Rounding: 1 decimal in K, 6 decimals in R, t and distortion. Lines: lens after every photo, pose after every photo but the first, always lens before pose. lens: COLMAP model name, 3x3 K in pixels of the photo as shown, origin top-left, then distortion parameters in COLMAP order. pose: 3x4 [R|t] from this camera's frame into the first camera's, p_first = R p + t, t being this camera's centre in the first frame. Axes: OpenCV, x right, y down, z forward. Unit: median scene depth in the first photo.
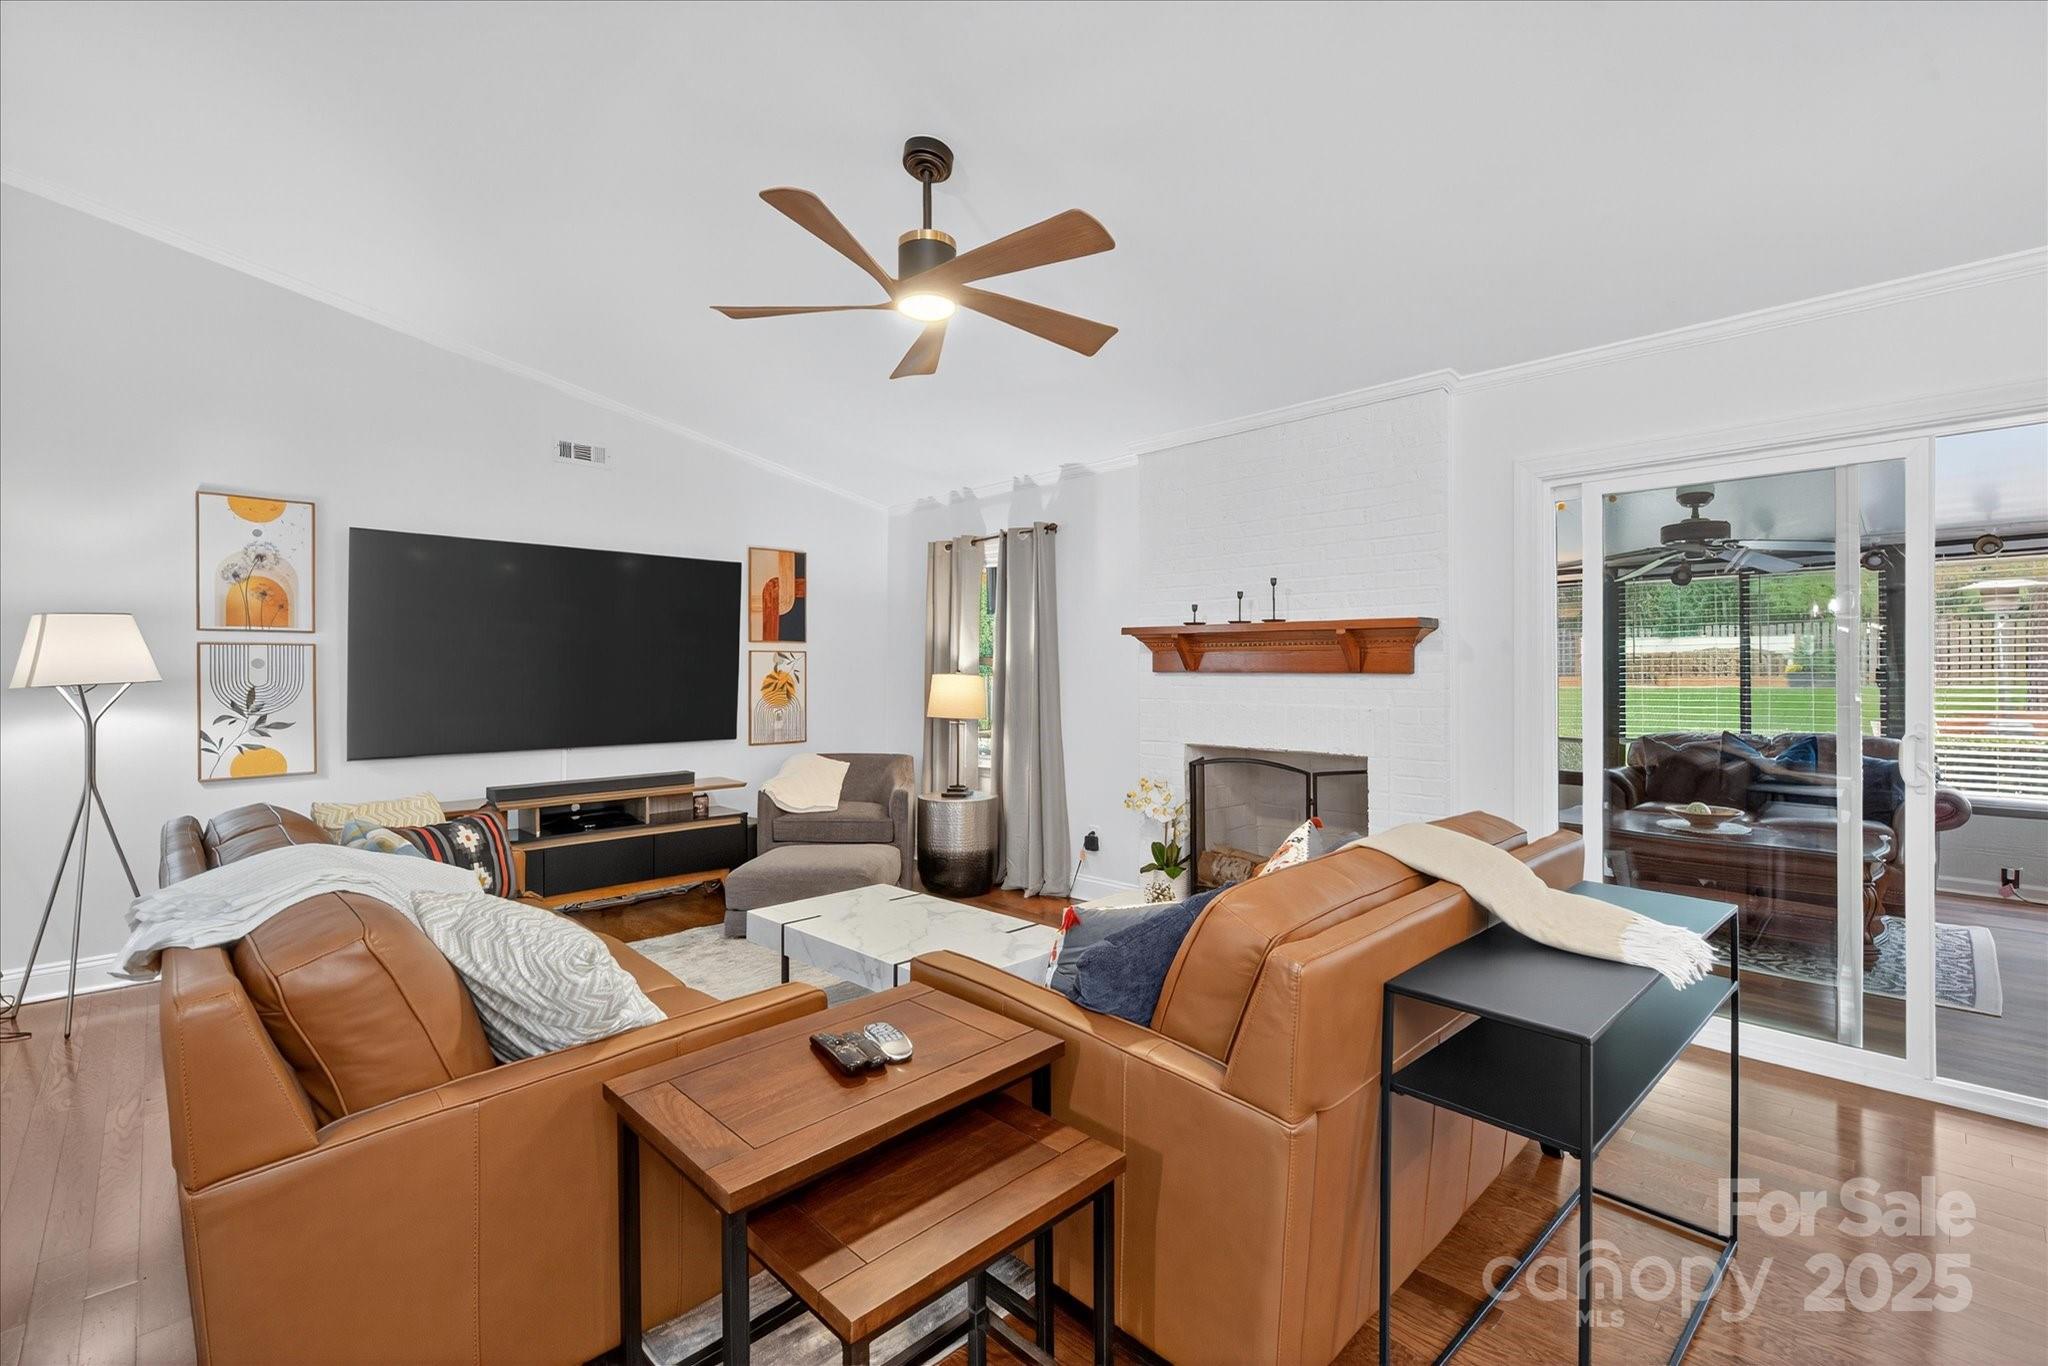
lens RADIAL K [[891.4, 0, 1031.5], [0, 891.4, 668.3], [0, 0, 1]] dist [-0.002094, 0.000424]
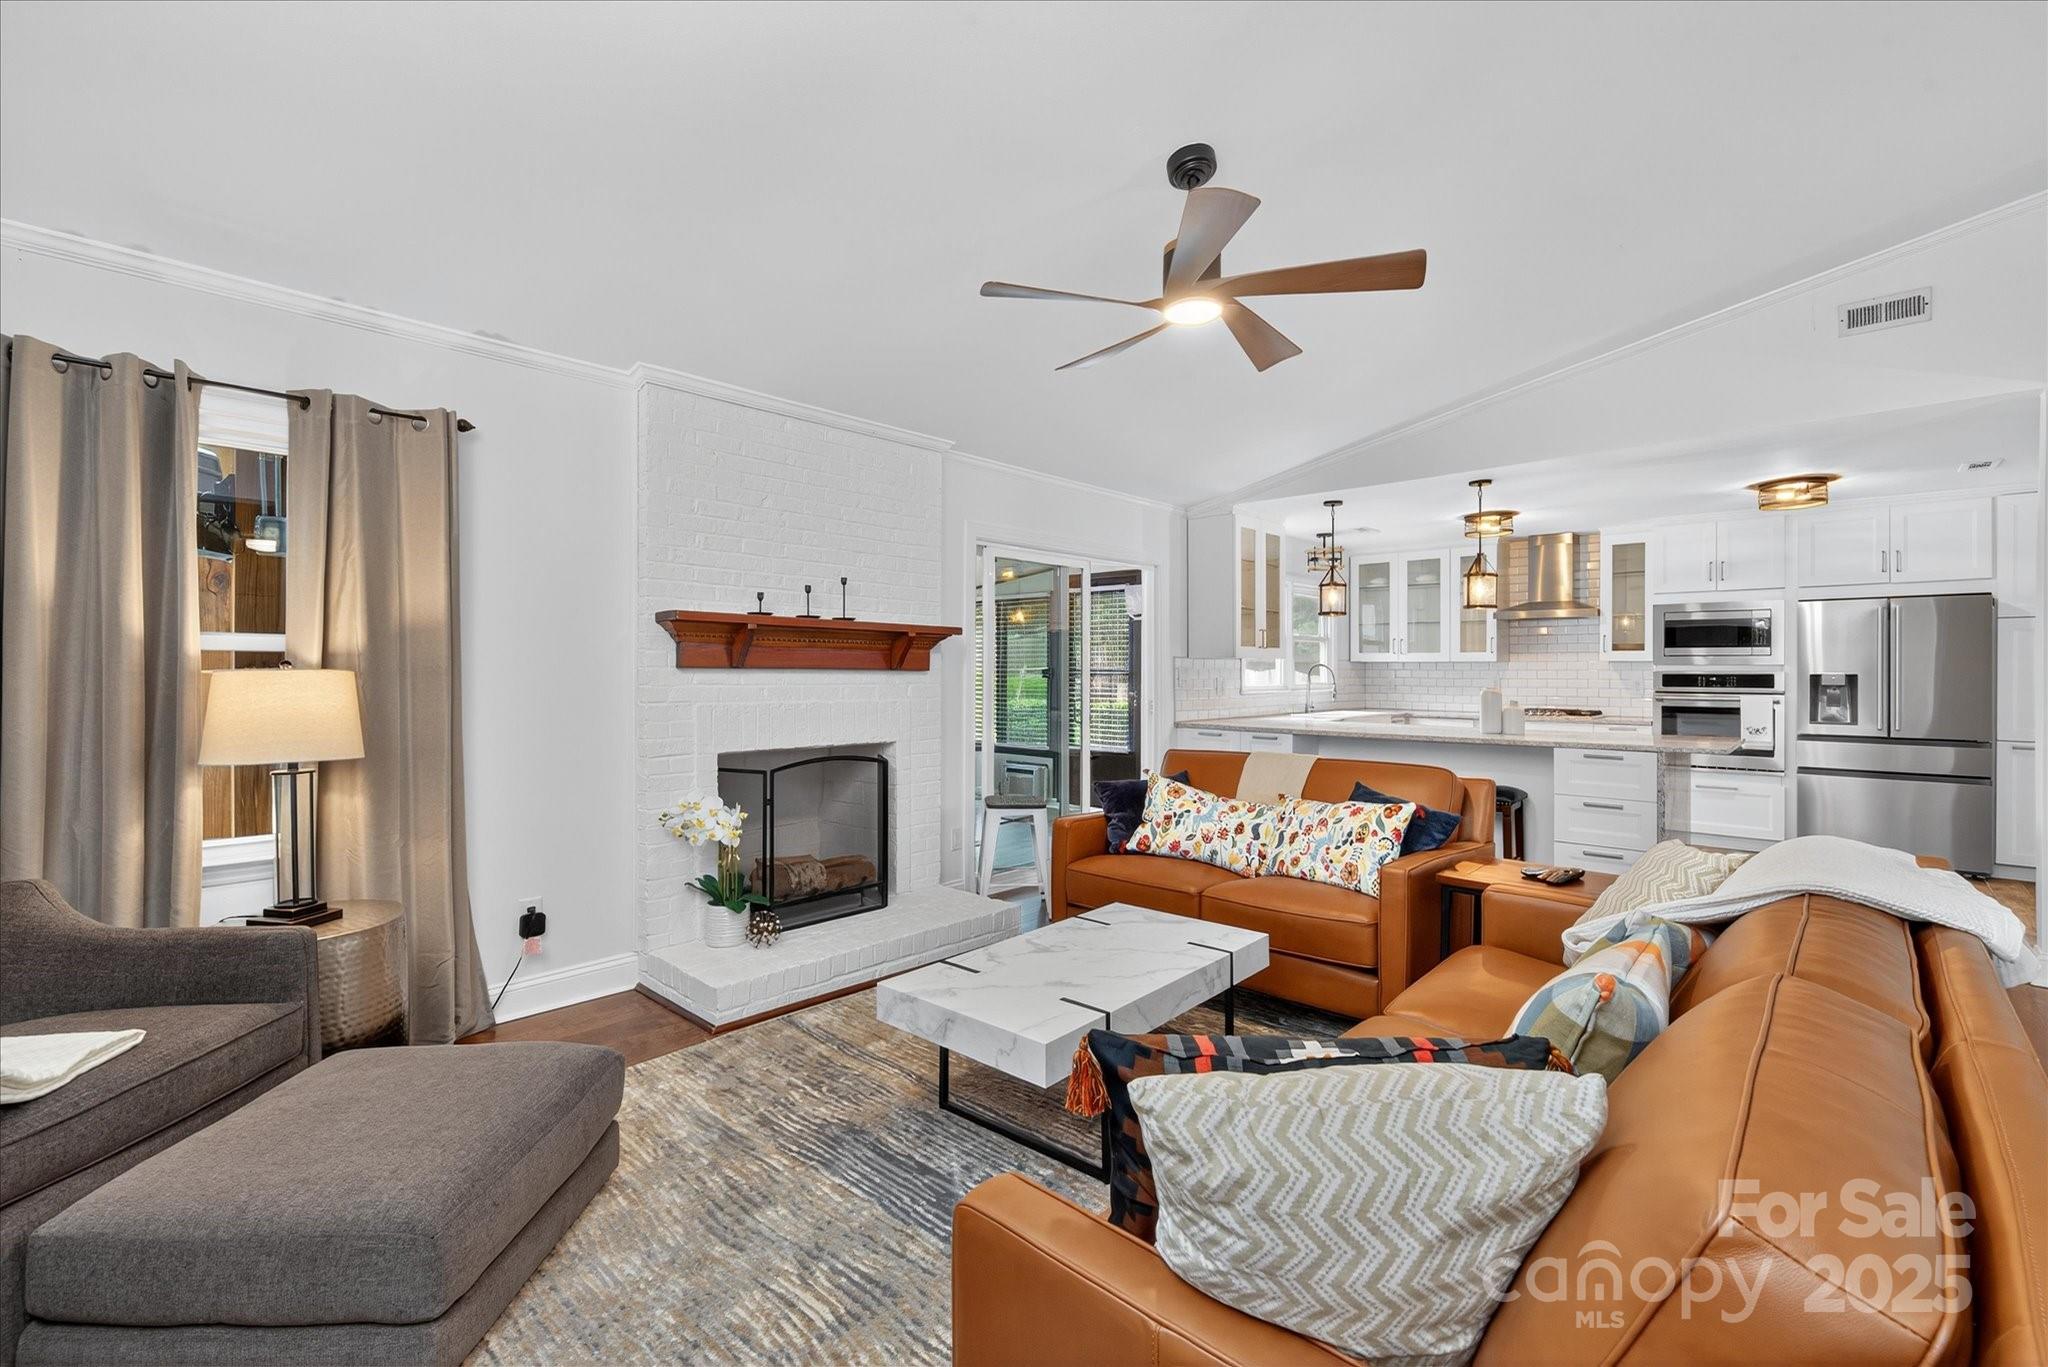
lens RADIAL K [[891.4, 0, 1023.6], [0, 891.4, 670.3], [0, 0, 1]] dist [-0.002094, 0.000424]
pose [[-0.040965, 0.002007, 0.999159, -0.709529], [-0.008364, 0.999962, -0.002352, 0.005866], [-0.999126, -0.008454, -0.040947, 0.775156]]
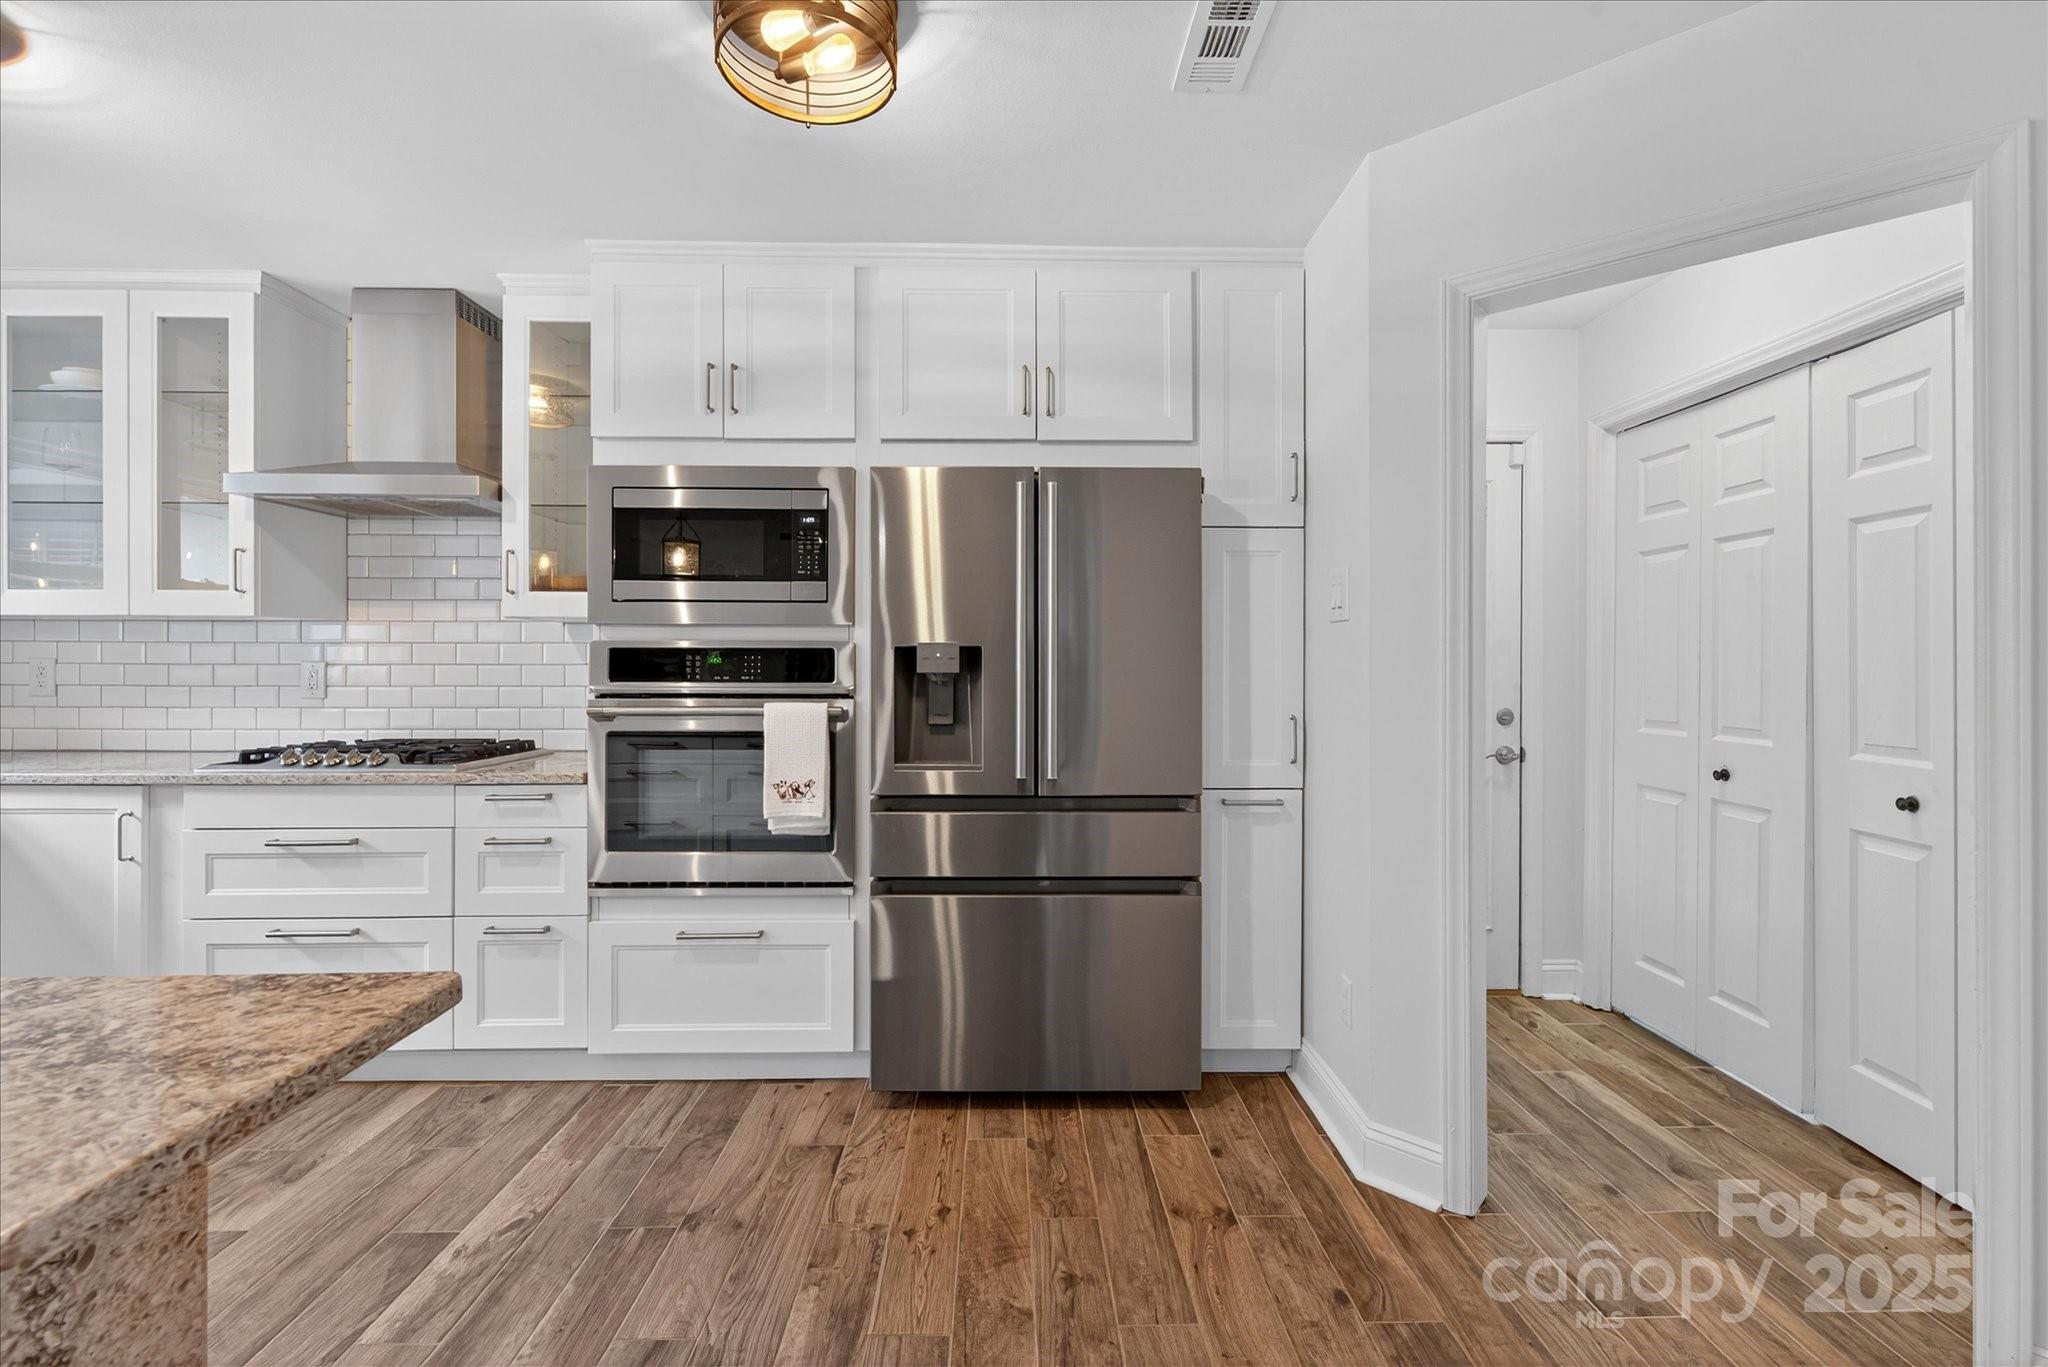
lens RADIAL K [[891.4, 0, 1026.2], [0, 891.4, 667.0], [0, 0, 1]] dist [-0.002094, 0.000424]
pose [[-0.730694, -0.001278, 0.682704, 0.177608], [-0.003844, 0.999990, -0.002242, 0.012057], [-0.682694, -0.004263, -0.730692, -0.147003]]
